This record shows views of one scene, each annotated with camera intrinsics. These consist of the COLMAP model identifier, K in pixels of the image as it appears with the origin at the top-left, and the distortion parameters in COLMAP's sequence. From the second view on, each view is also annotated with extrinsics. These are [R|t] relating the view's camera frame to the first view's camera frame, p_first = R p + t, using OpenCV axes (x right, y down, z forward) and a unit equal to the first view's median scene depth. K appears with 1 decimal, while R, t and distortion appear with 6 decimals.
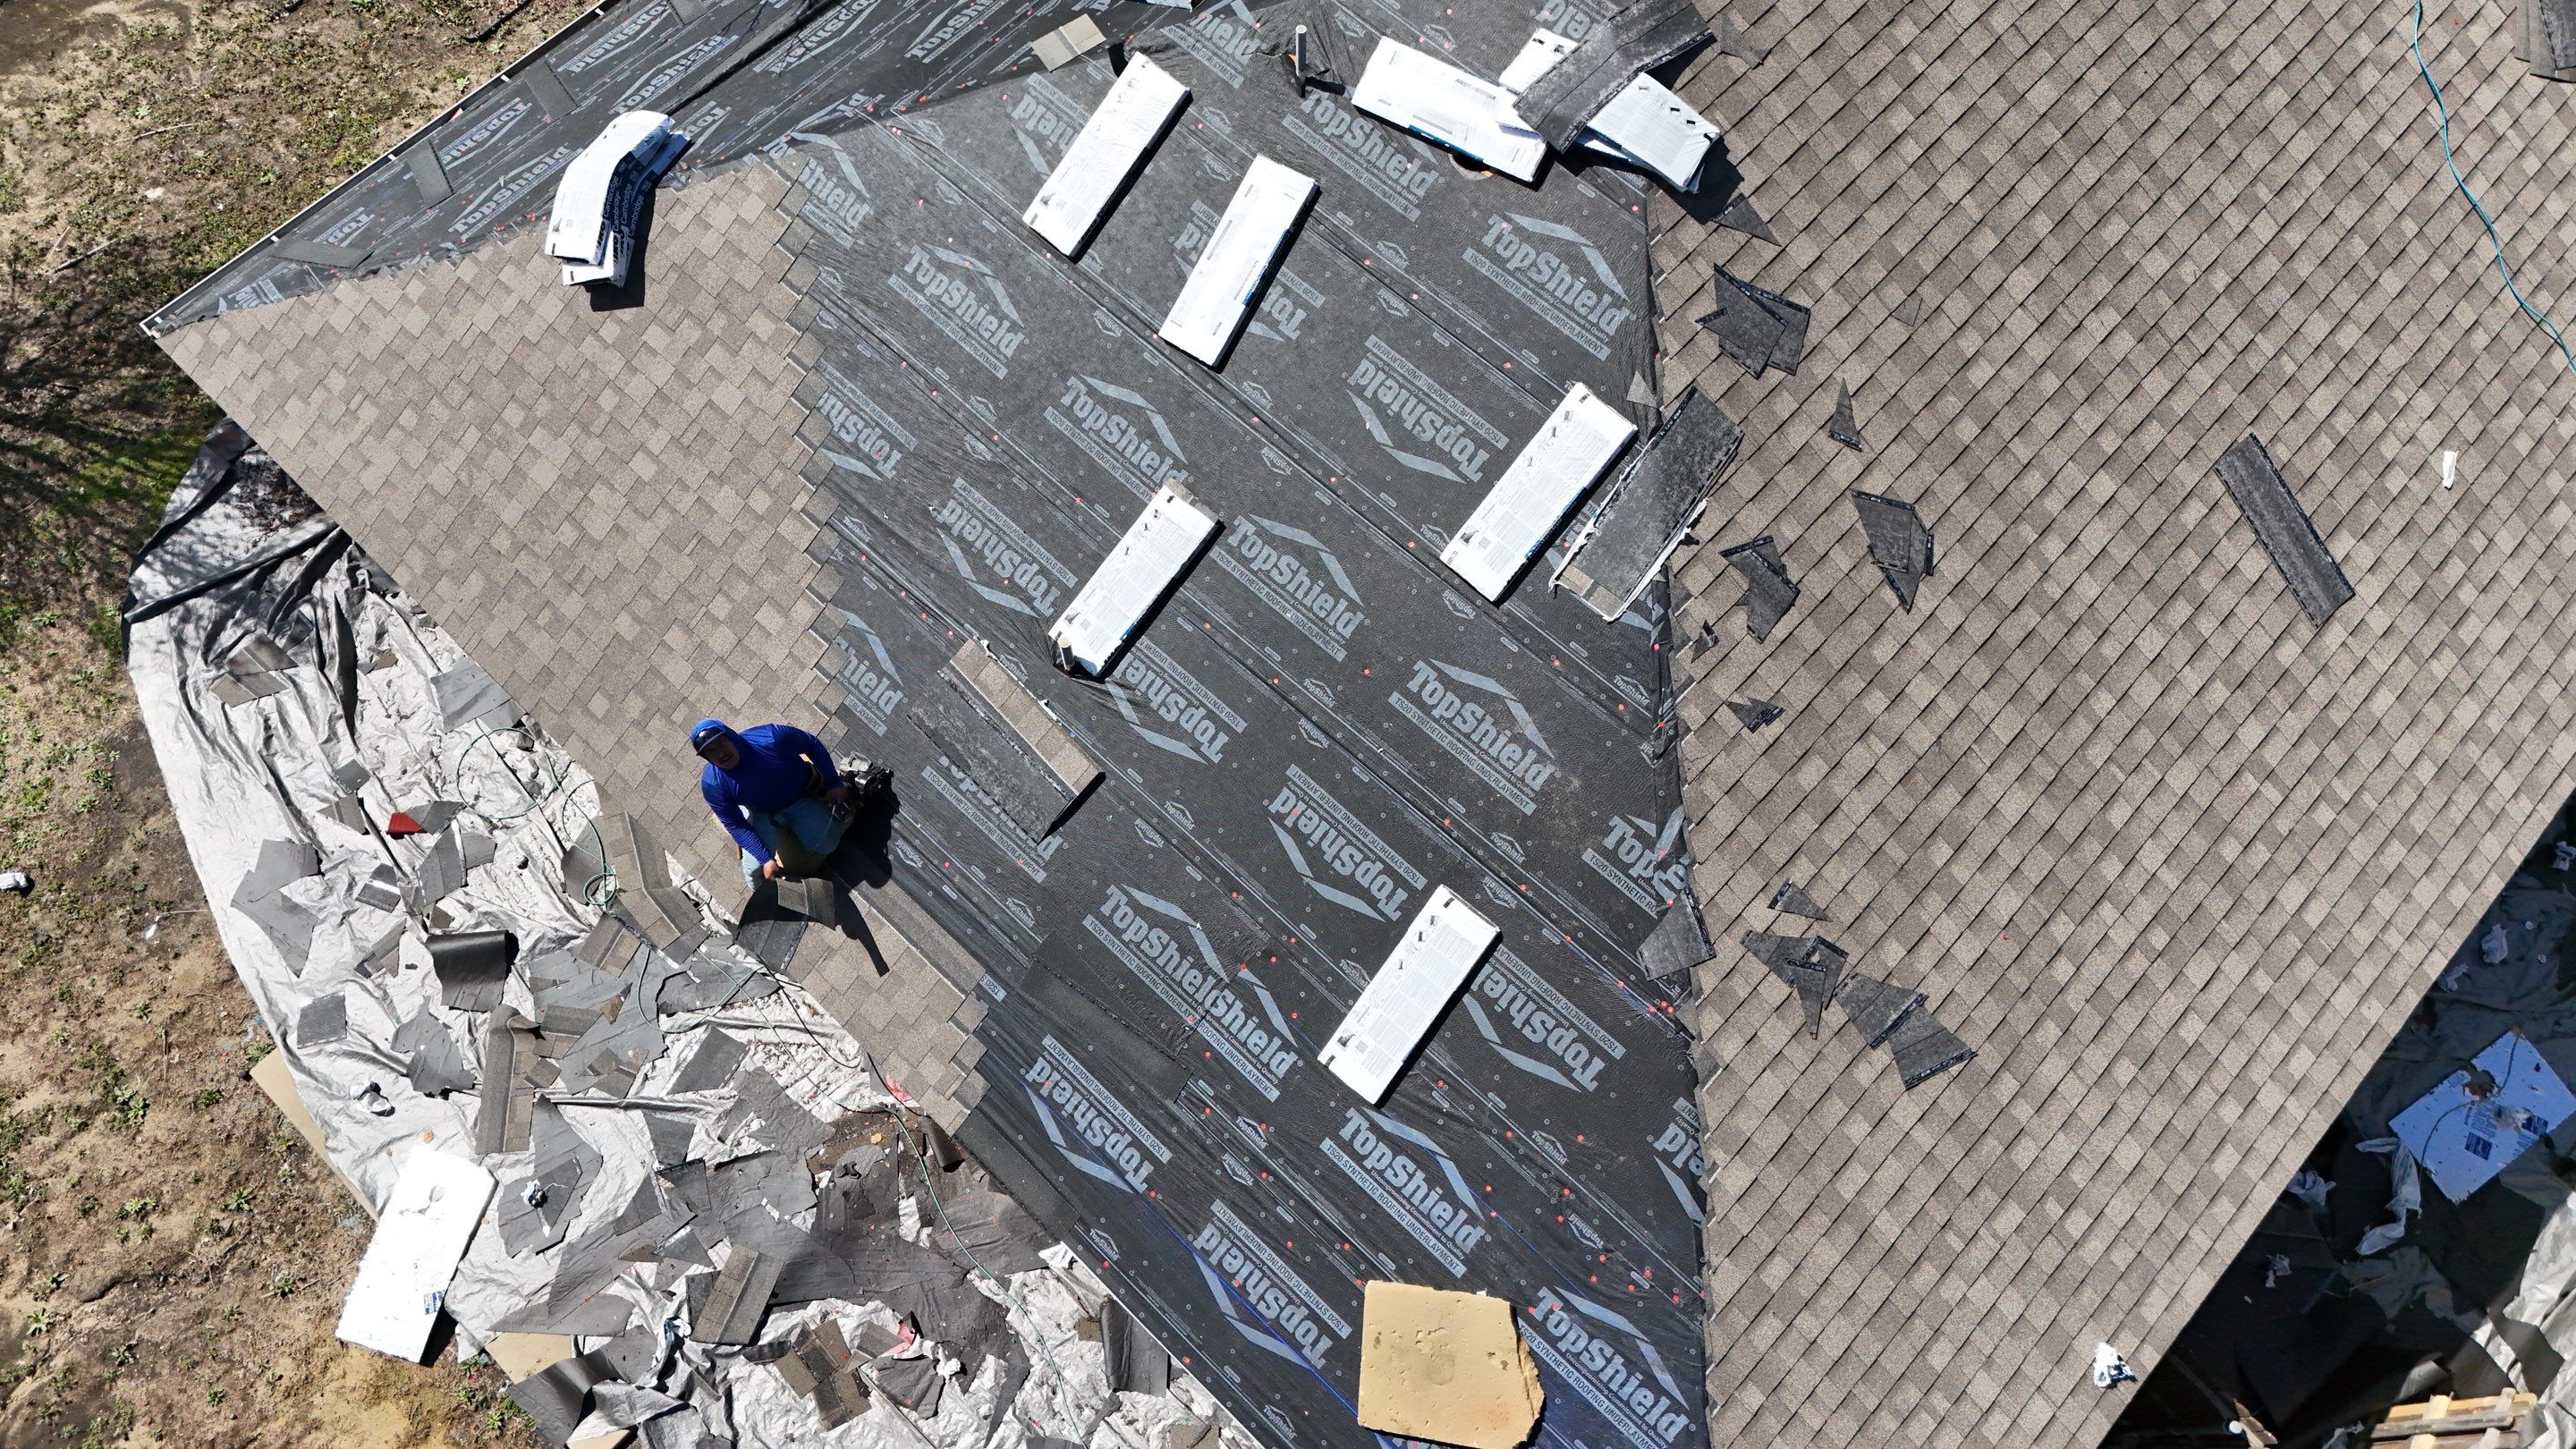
lens RADIAL K [[1900.5, 0, 1292.3], [0, 1900.5, 719.5], [0, 0, 1]] dist [0.061890, -0.049374]
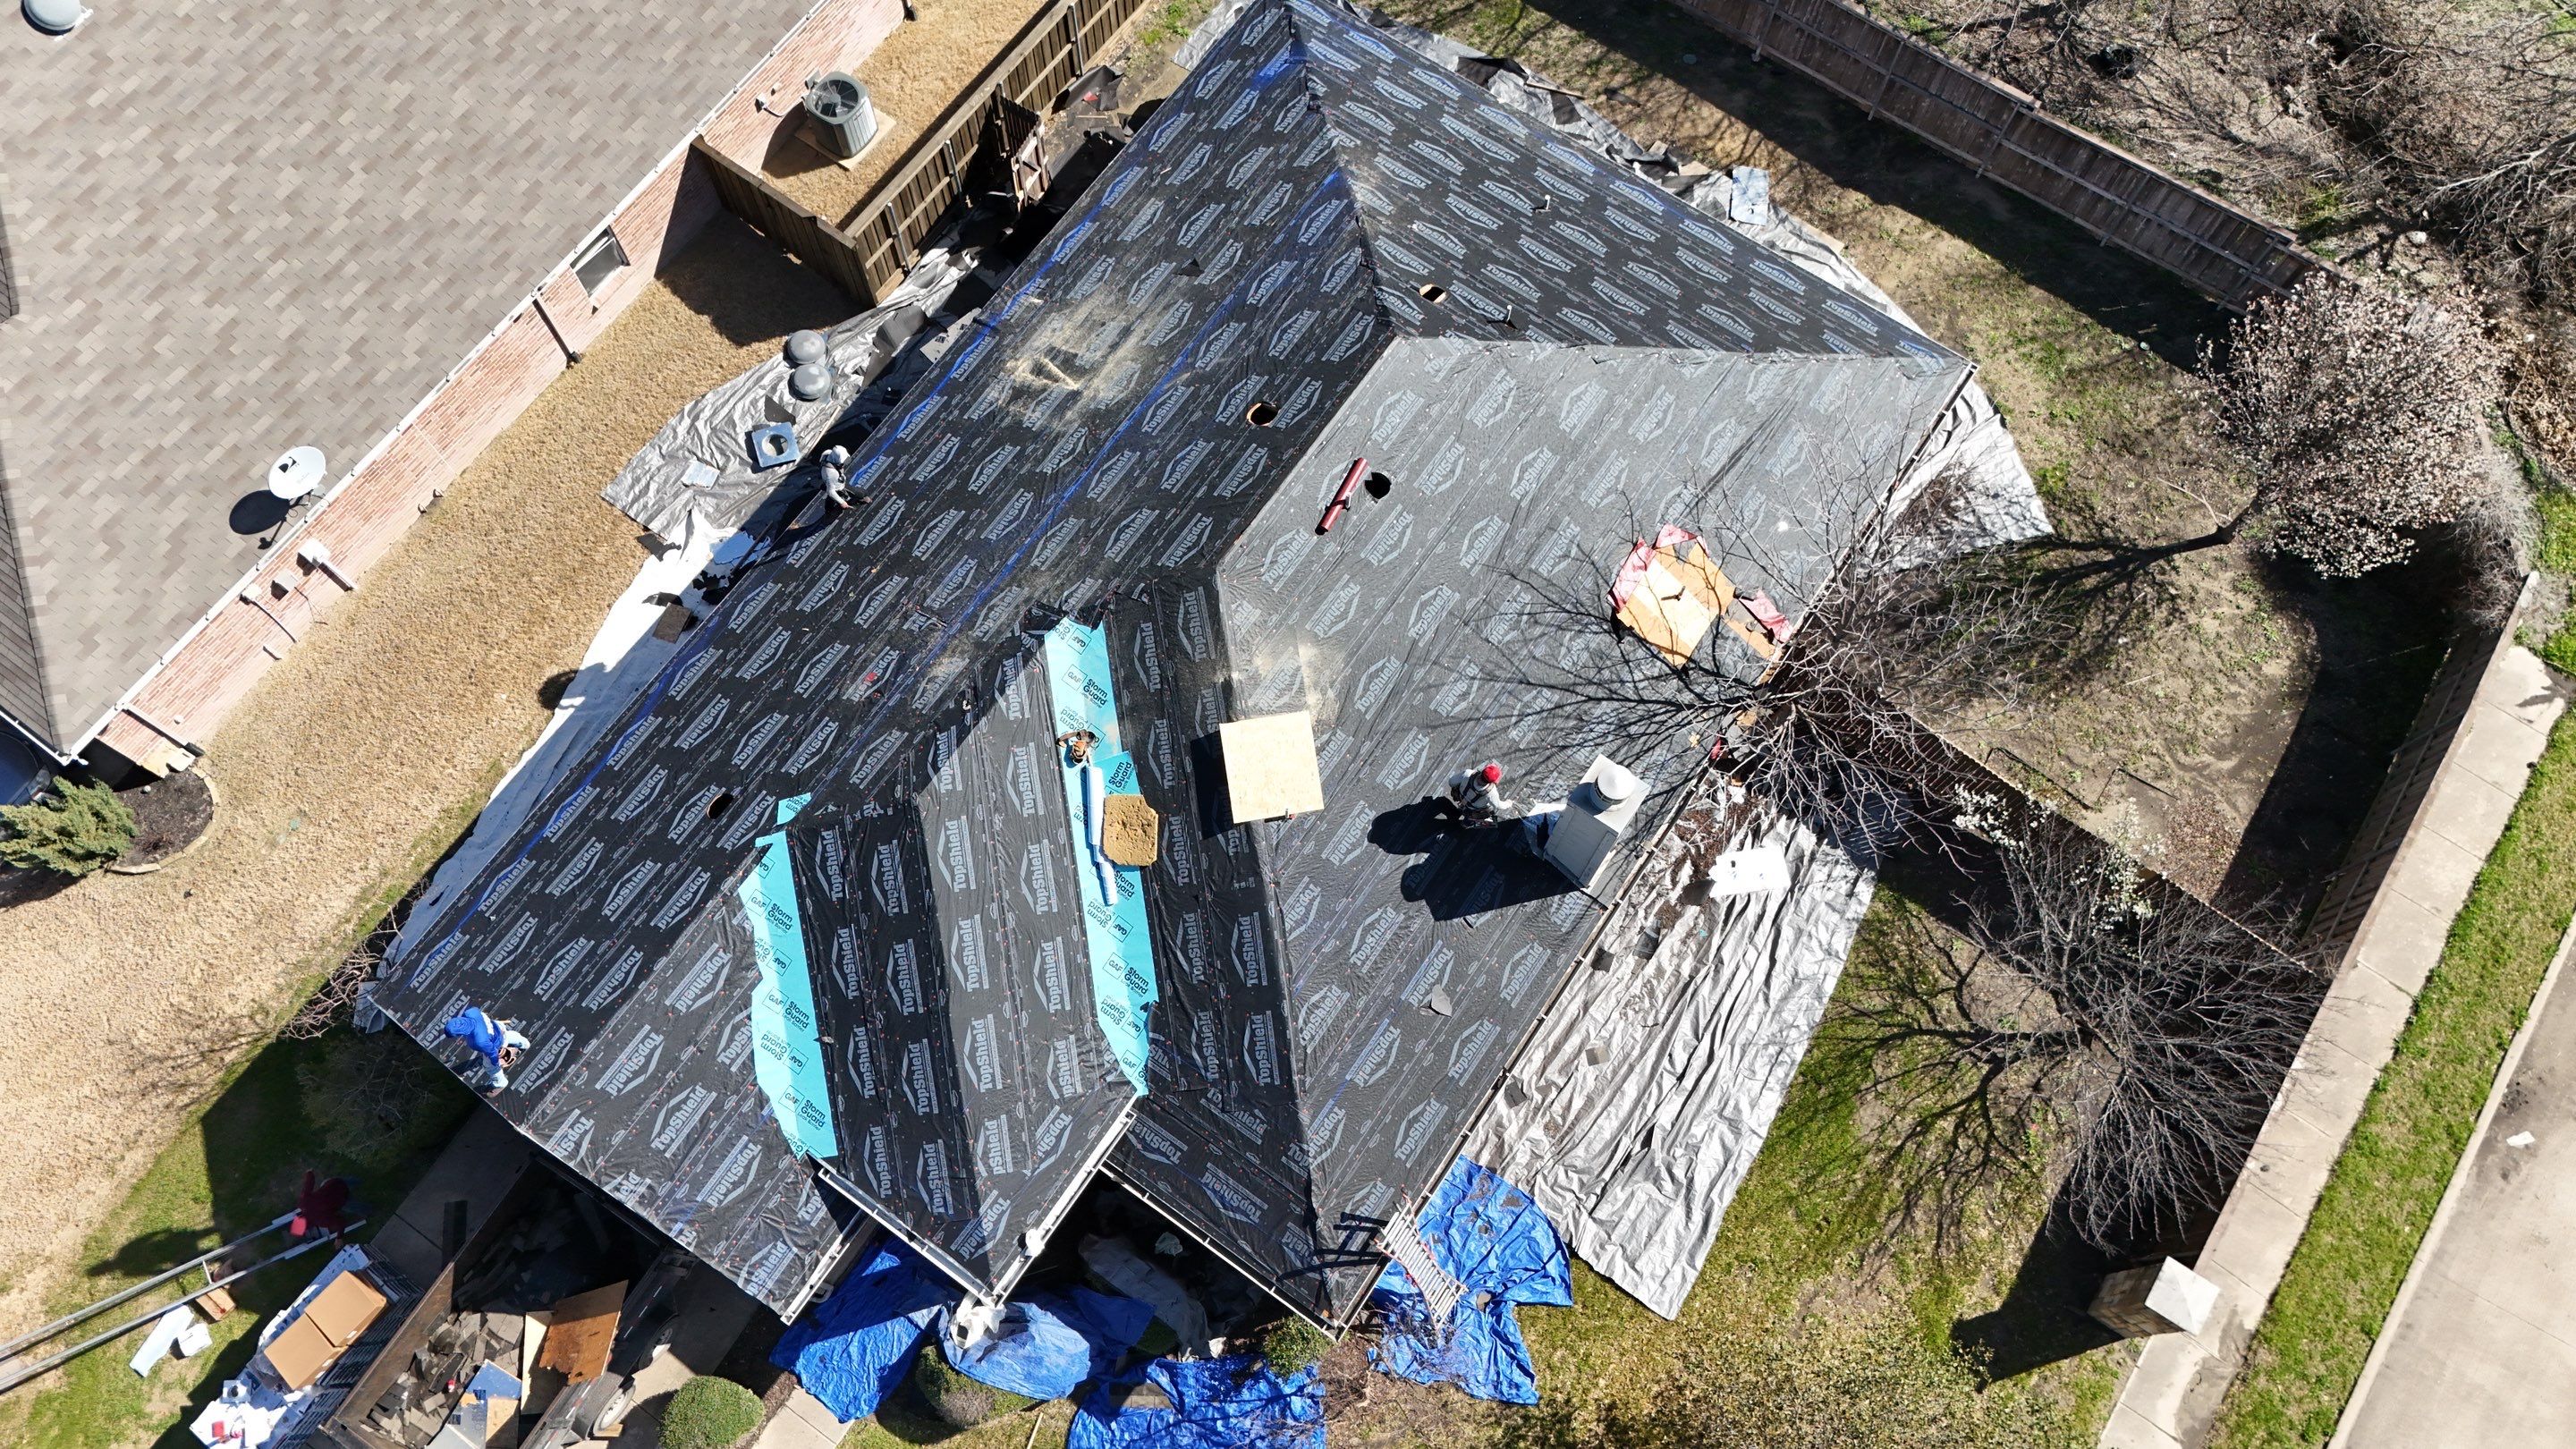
lens RADIAL K [[1892.2, 0, 1293.7], [0, 1892.2, 717.3], [0, 0, 1]] dist [0.078992, -0.078400]
pose [[-0.989146, 0.135646, -0.056478, 0.499034], [-0.135780, -0.696937, 0.704161, -2.432425], [0.056154, 0.704187, 0.707791, -0.470208]]
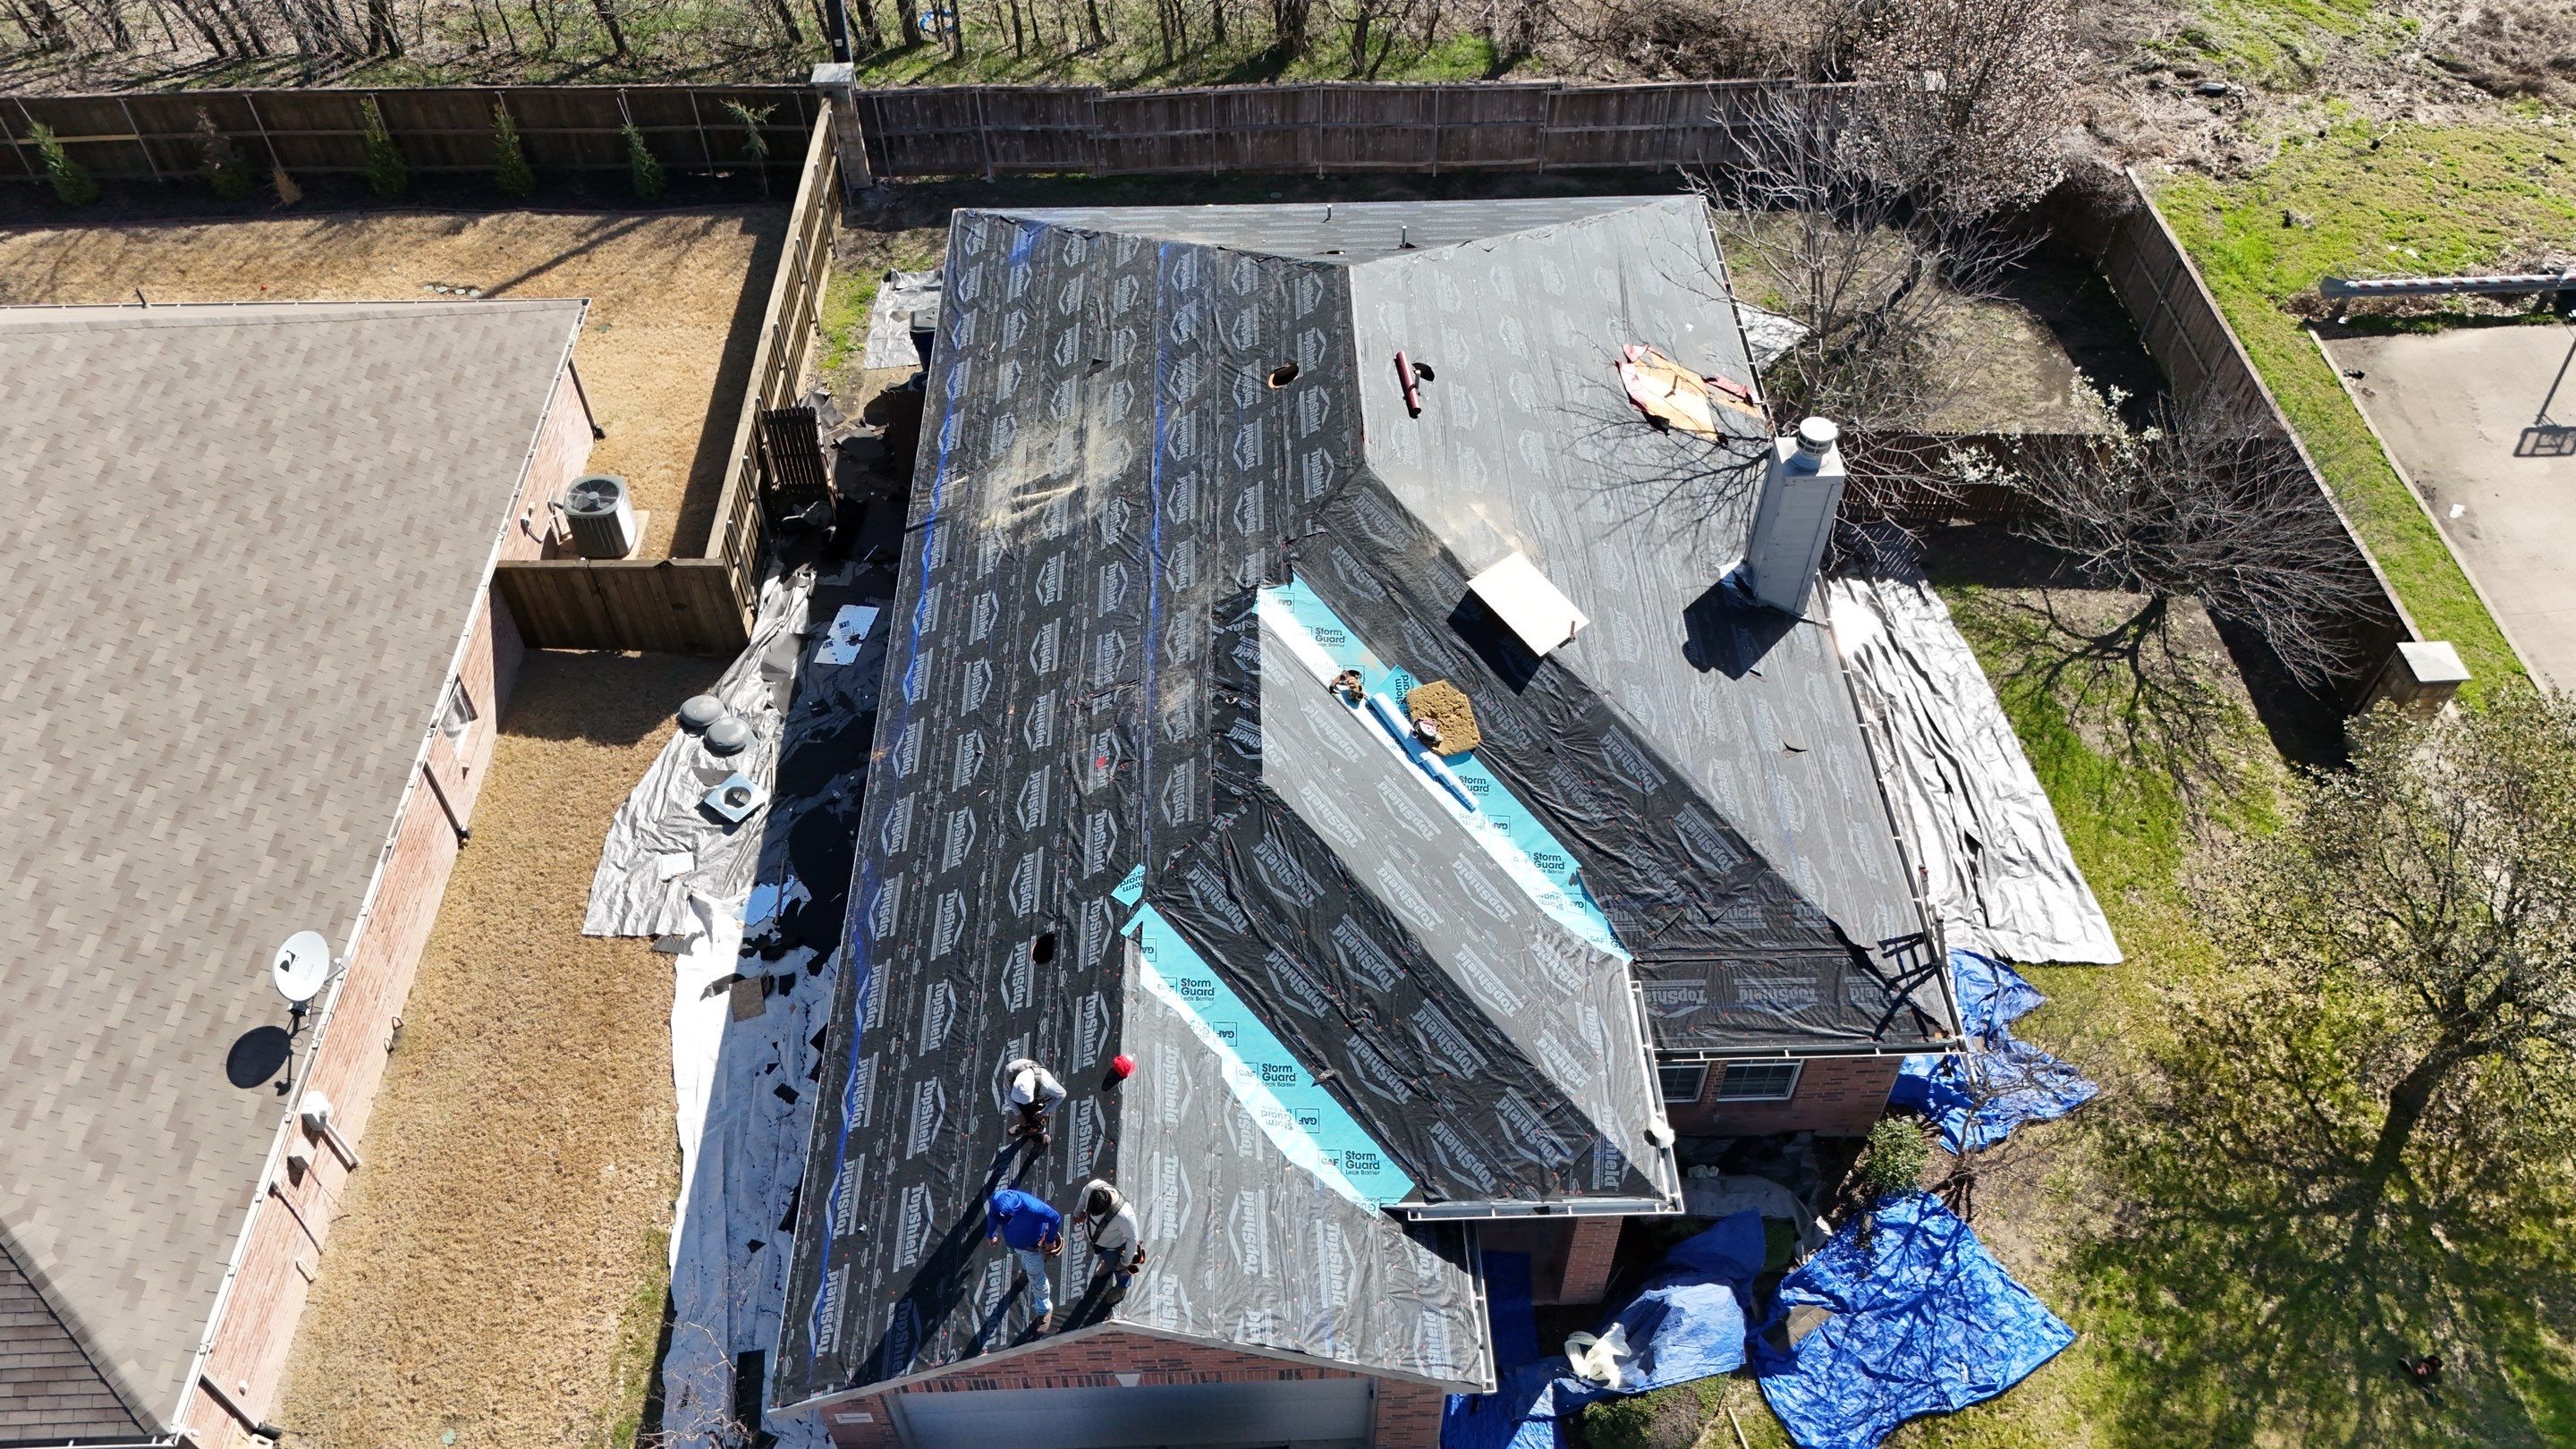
lens RADIAL K [[1892.2, 0, 1293.7], [0, 1892.2, 717.3], [0, 0, 1]] dist [0.078992, -0.078400]
pose [[-0.706141, 0.533361, -0.465716, 1.711545], [-0.643922, -0.210158, 0.735662, -2.329202], [0.294499, 0.819365, 0.491844, 0.145393]]
